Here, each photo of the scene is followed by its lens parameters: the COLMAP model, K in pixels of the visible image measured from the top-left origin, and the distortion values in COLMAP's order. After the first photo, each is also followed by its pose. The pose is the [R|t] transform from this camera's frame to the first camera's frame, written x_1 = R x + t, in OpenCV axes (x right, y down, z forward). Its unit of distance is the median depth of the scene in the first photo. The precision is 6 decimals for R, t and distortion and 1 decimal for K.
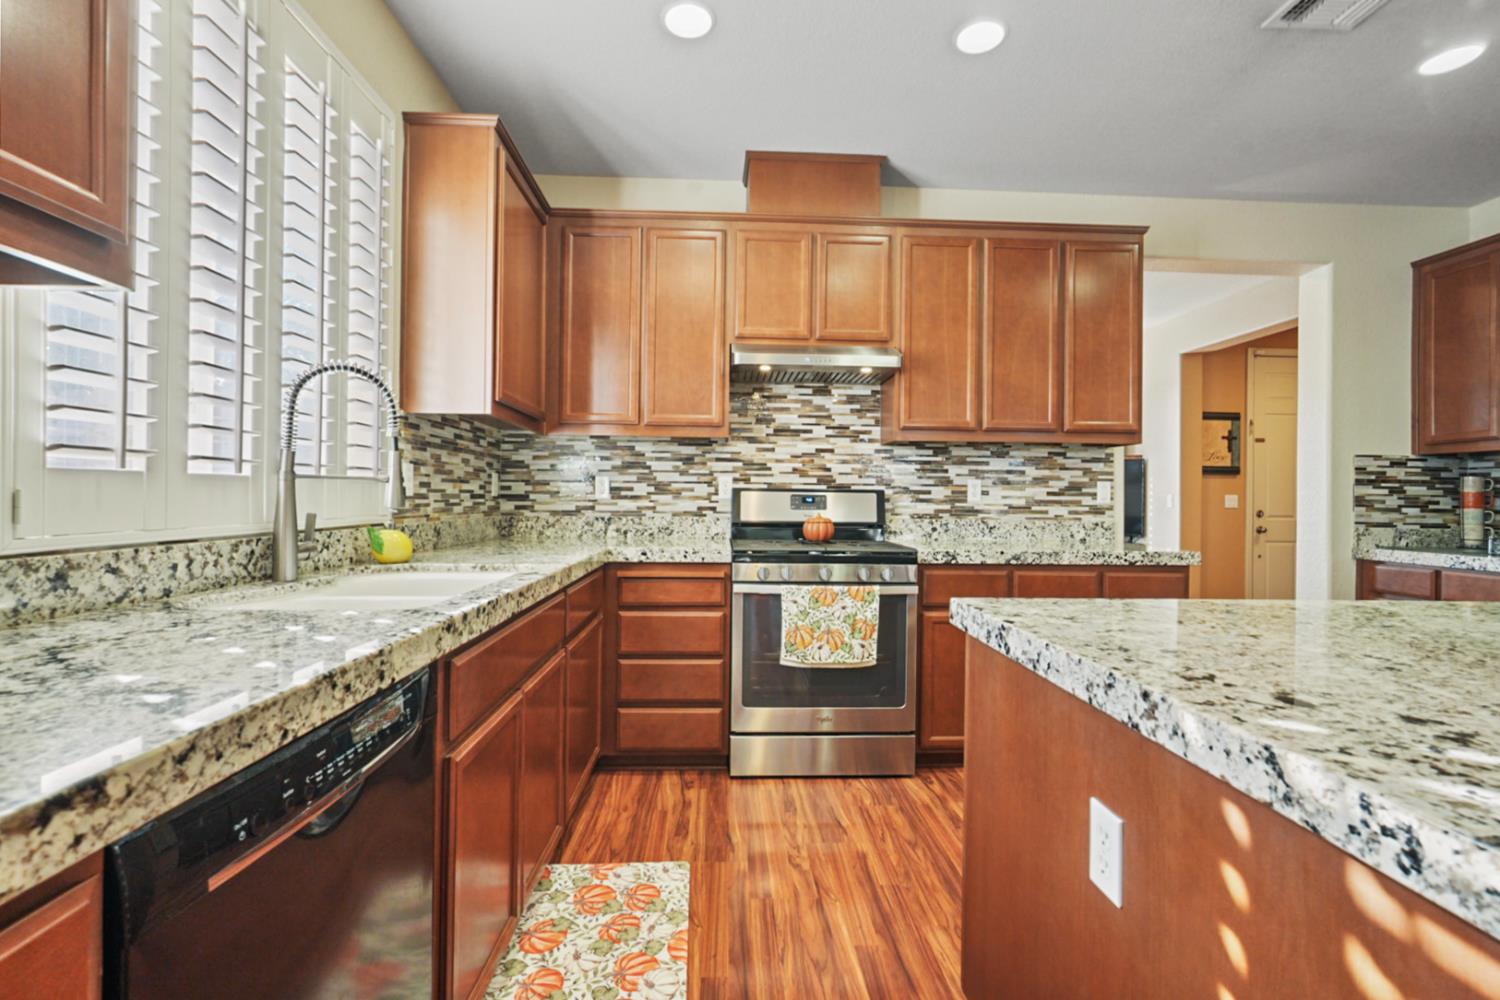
lens RADIAL K [[671.9, 0, 754.2], [0, 671.9, 493.9], [0, 0, 1]] dist [-0.017521, 0.008747]
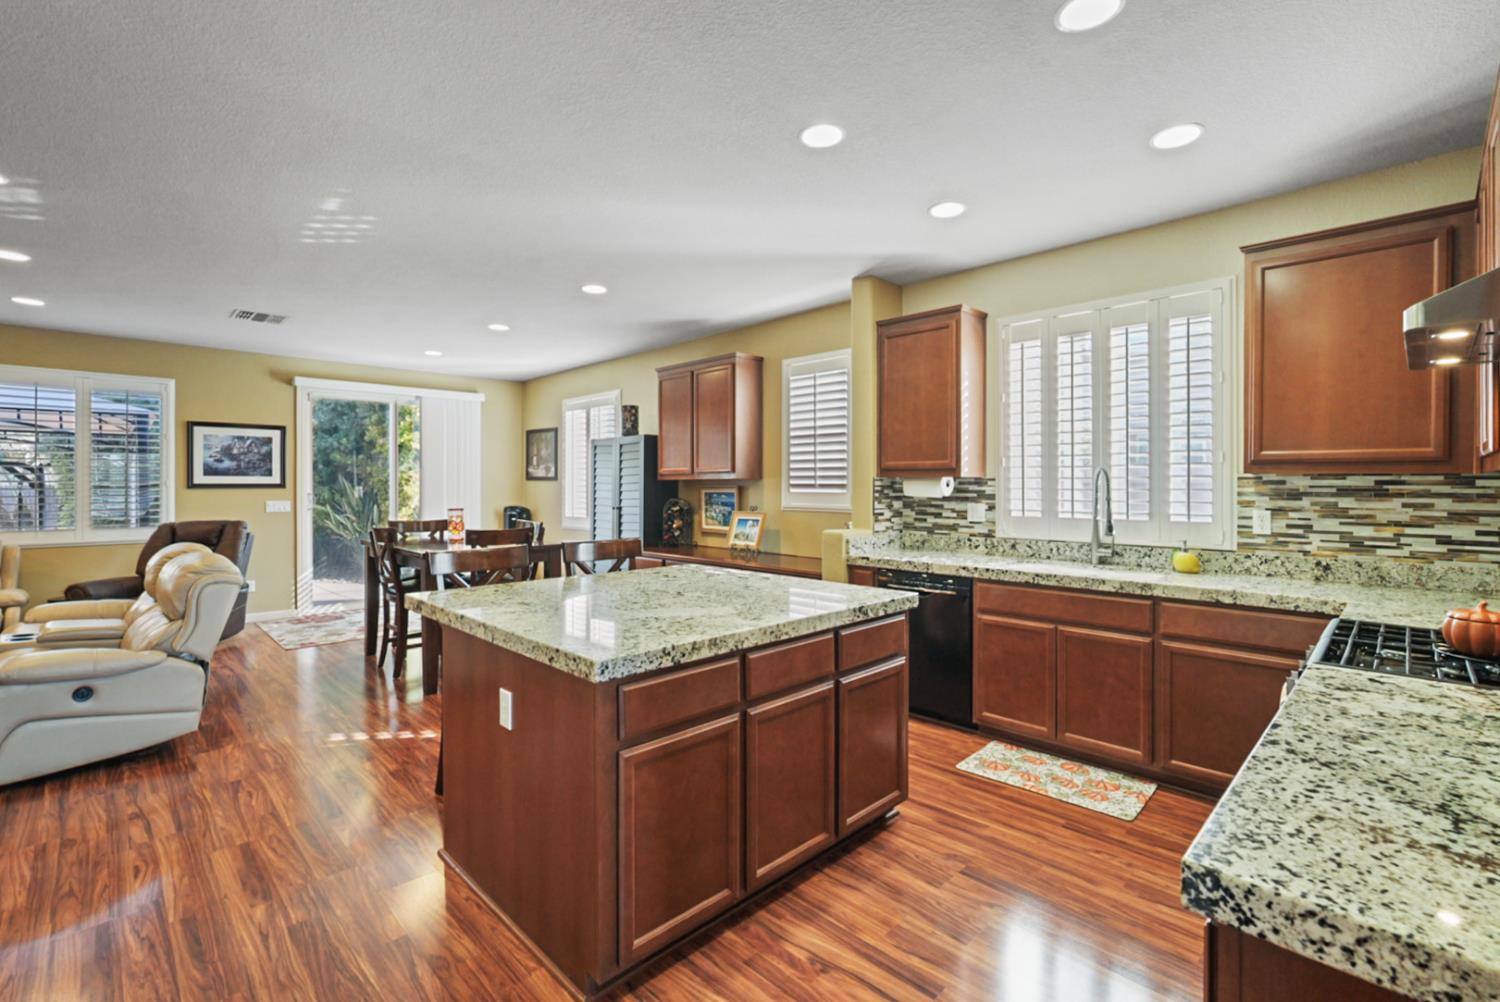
lens RADIAL K [[671.9, 0, 747.9], [0, 671.9, 486.2], [0, 0, 1]] dist [-0.017521, 0.008747]
pose [[-0.744052, -0.007677, -0.668078, 0.829804], [-0.005622, 0.999971, -0.005229, -0.057359], [0.668098, -0.000135, -0.744073, 0.914258]]
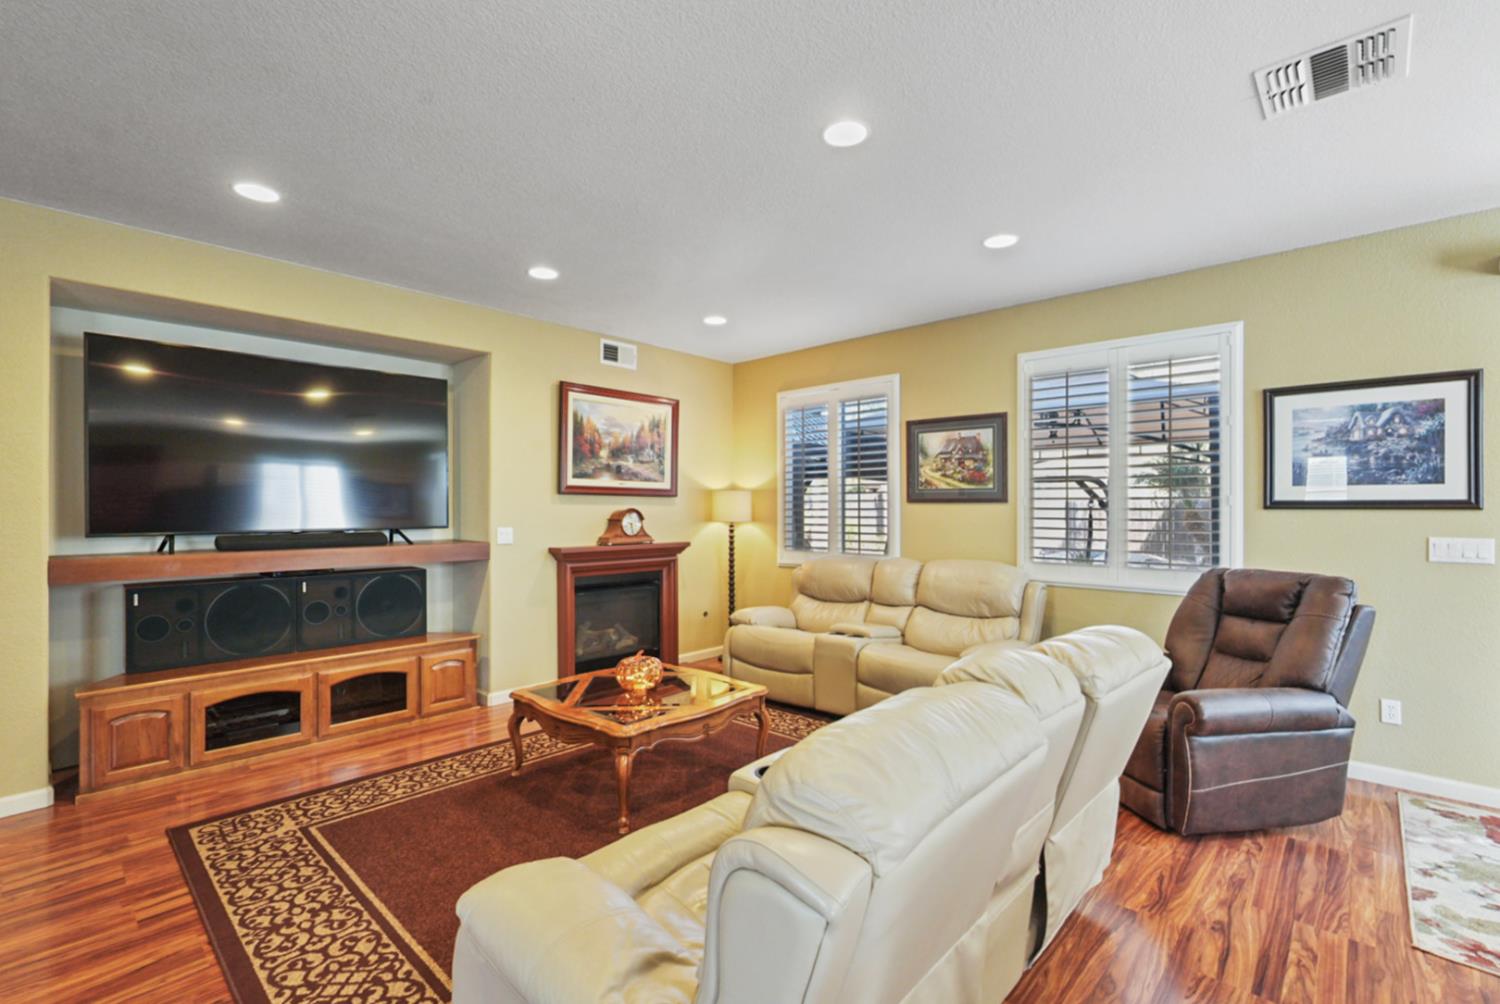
lens RADIAL K [[671.9, 0, 753.1], [0, 671.9, 508.4], [0, 0, 1]] dist [-0.017521, 0.008747]
pose [[-0.699979, -0.011770, 0.714066, 0.558357], [-0.007569, 0.999930, 0.009062, -0.056695], [-0.714123, 0.000938, -0.700020, -0.236721]]
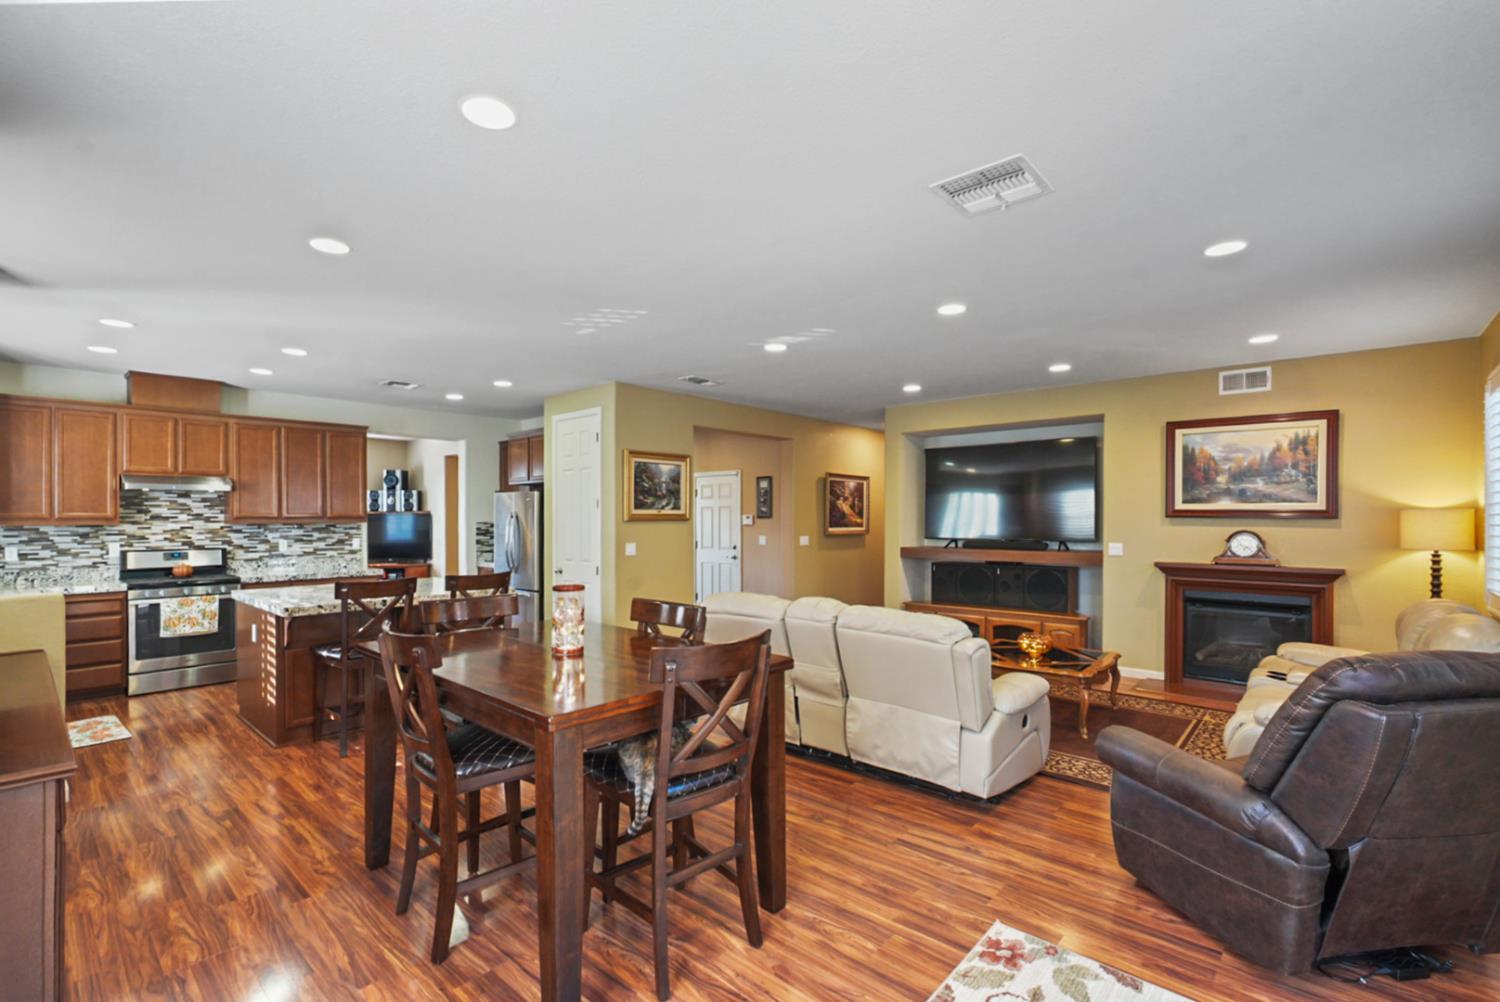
lens RADIAL K [[671.9, 0, 749.4], [0, 671.9, 519.3], [0, 0, 1]] dist [-0.017521, 0.008747]
pose [[0.695264, -0.017083, 0.718551, -0.139311], [0.009092, 0.999847, 0.014973, -0.102327], [-0.718697, -0.003877, 0.695313, -1.421524]]
